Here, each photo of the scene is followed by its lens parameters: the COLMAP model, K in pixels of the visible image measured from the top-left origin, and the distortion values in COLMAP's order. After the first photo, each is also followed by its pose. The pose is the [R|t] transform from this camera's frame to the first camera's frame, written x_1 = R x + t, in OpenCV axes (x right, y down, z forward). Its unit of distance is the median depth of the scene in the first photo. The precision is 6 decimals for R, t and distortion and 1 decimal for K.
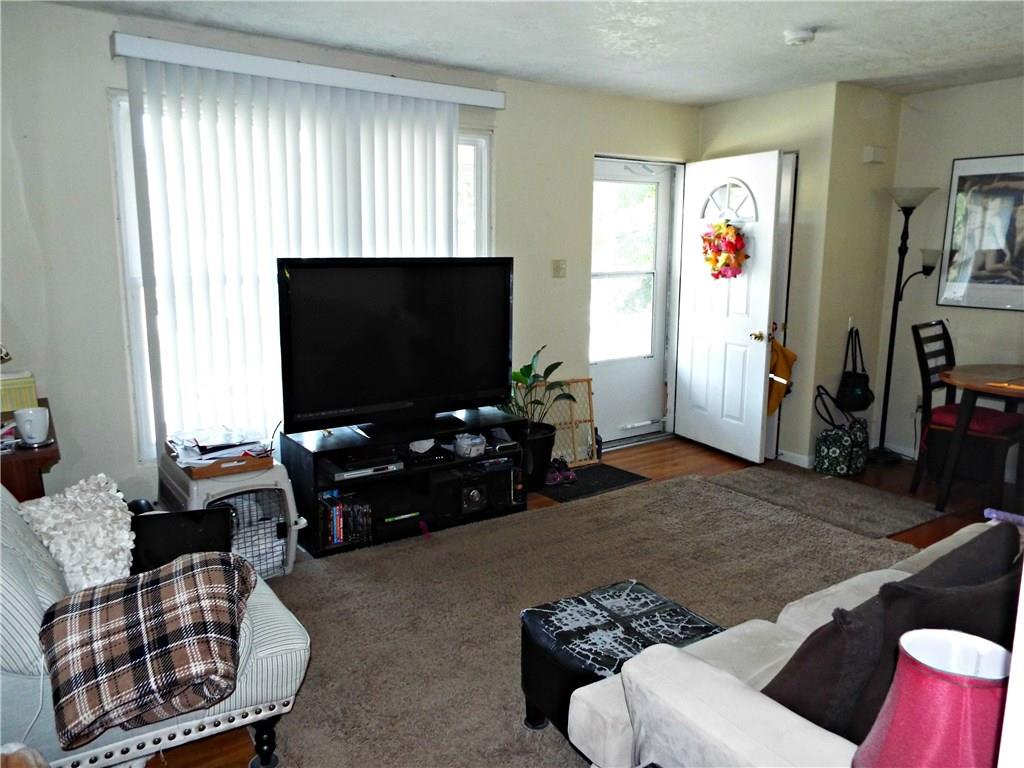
lens RADIAL K [[753.4, 0, 512.0], [0, 753.4, 384.0], [0, 0, 1]] dist [-0.006228, -0.002806]
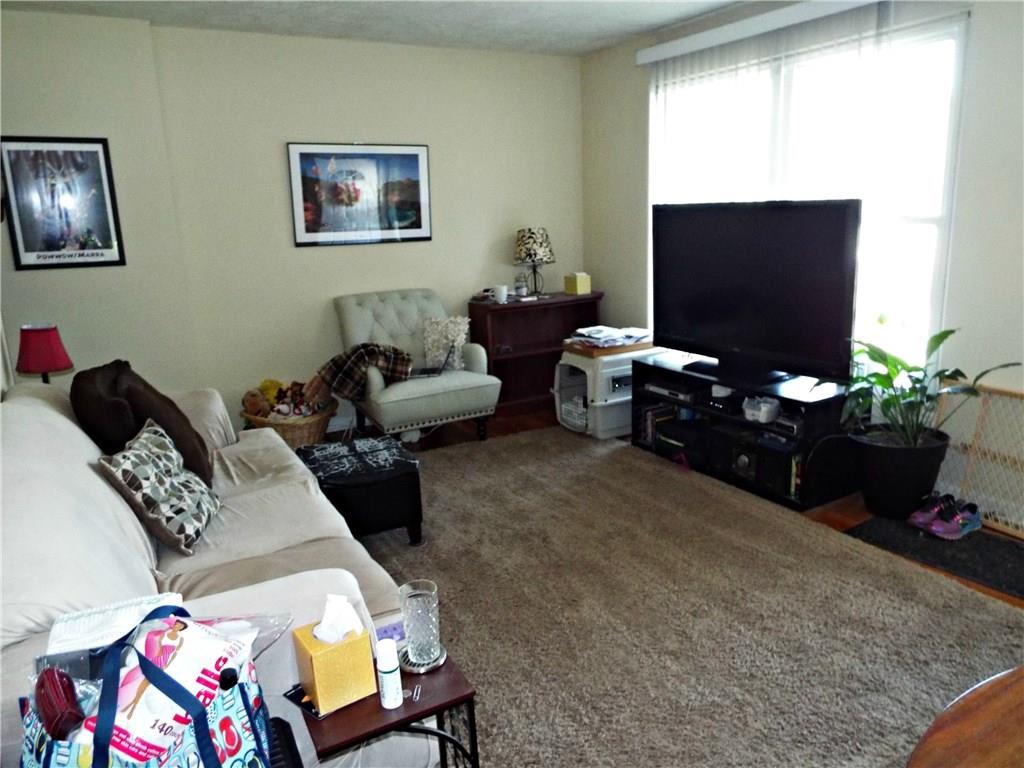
lens RADIAL K [[753.4, 0, 512.0], [0, 753.4, 384.0], [0, 0, 1]] dist [-0.006228, -0.002806]
pose [[-0.114005, 0.228362, -0.966878, 0.931760], [-0.132817, 0.960984, 0.242631, -0.142001], [0.984562, 0.156079, -0.079227, 0.840787]]
